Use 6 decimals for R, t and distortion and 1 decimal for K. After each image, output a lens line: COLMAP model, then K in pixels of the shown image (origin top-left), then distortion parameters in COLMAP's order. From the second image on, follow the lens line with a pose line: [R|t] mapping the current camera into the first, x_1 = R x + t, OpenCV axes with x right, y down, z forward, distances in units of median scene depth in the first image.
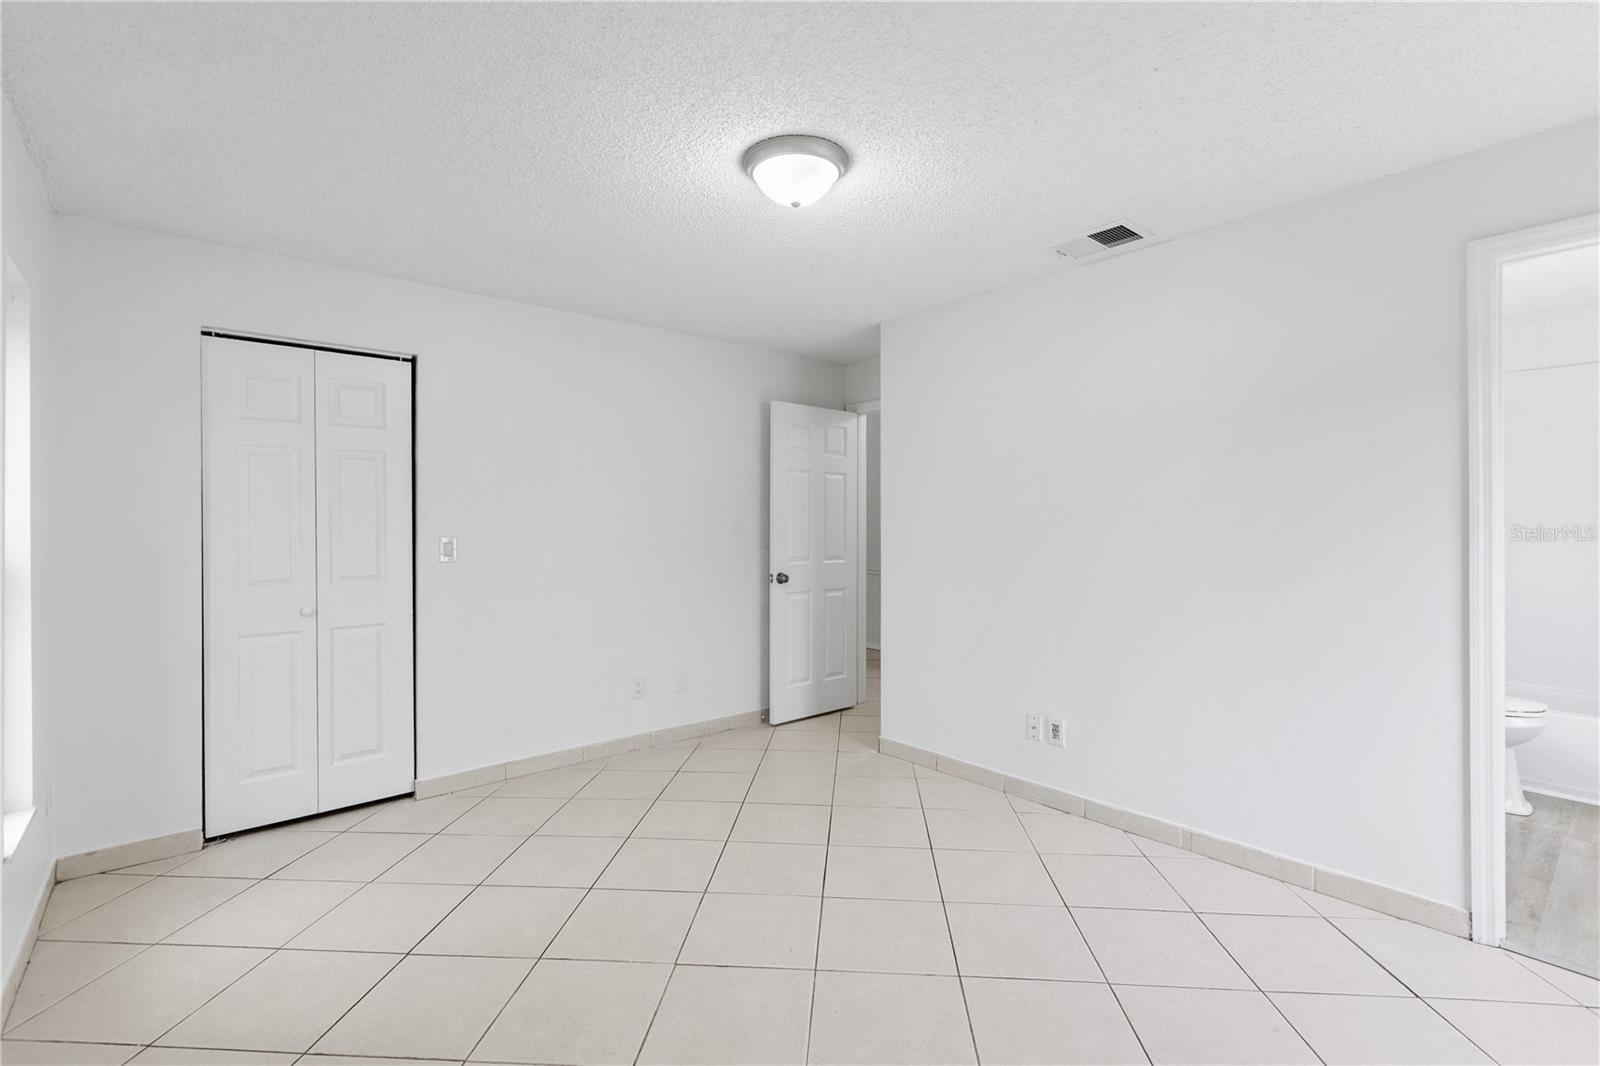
lens RADIAL K [[728.0, 0, 799.6], [0, 728.0, 537.8], [0, 0, 1]] dist [0.002758, 0.000218]
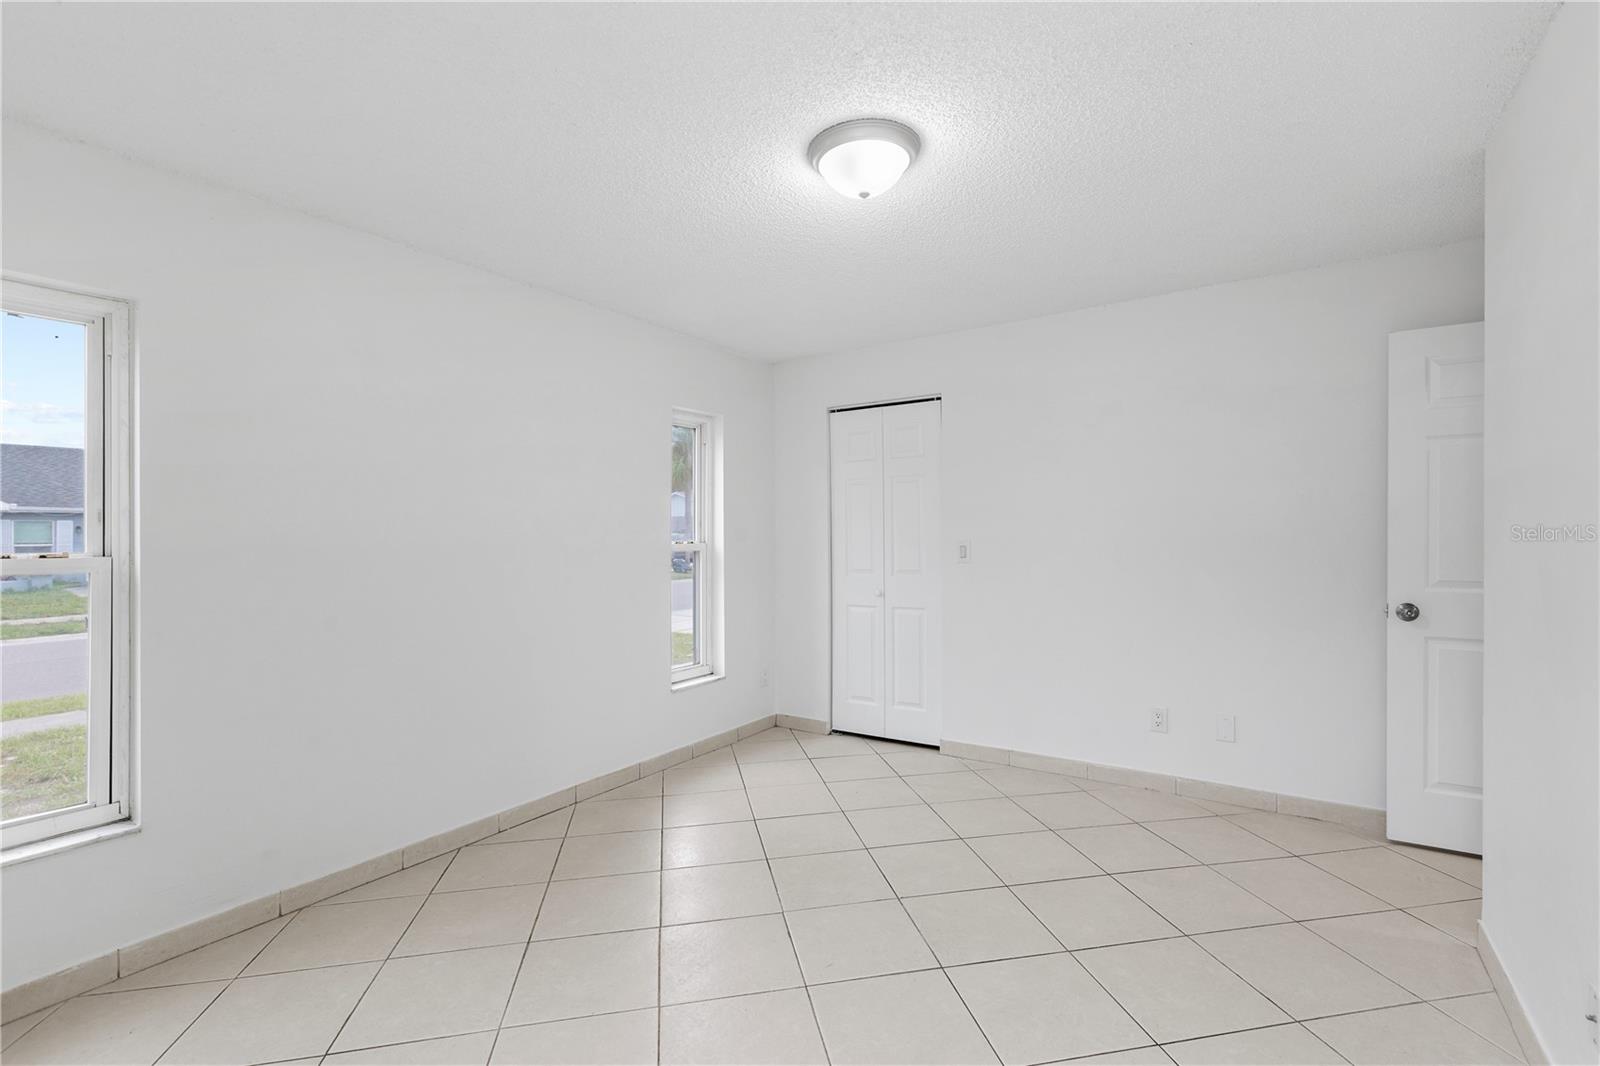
lens RADIAL K [[719.7, 0, 812.3], [0, 719.7, 539.1], [0, 0, 1]] dist [-0.004093, -0.000150]
pose [[0.267192, 0.007077, -0.963617, 0.552603], [-0.007478, 0.999958, 0.005271, -0.008144], [0.963614, 0.005798, 0.267234, 0.435979]]
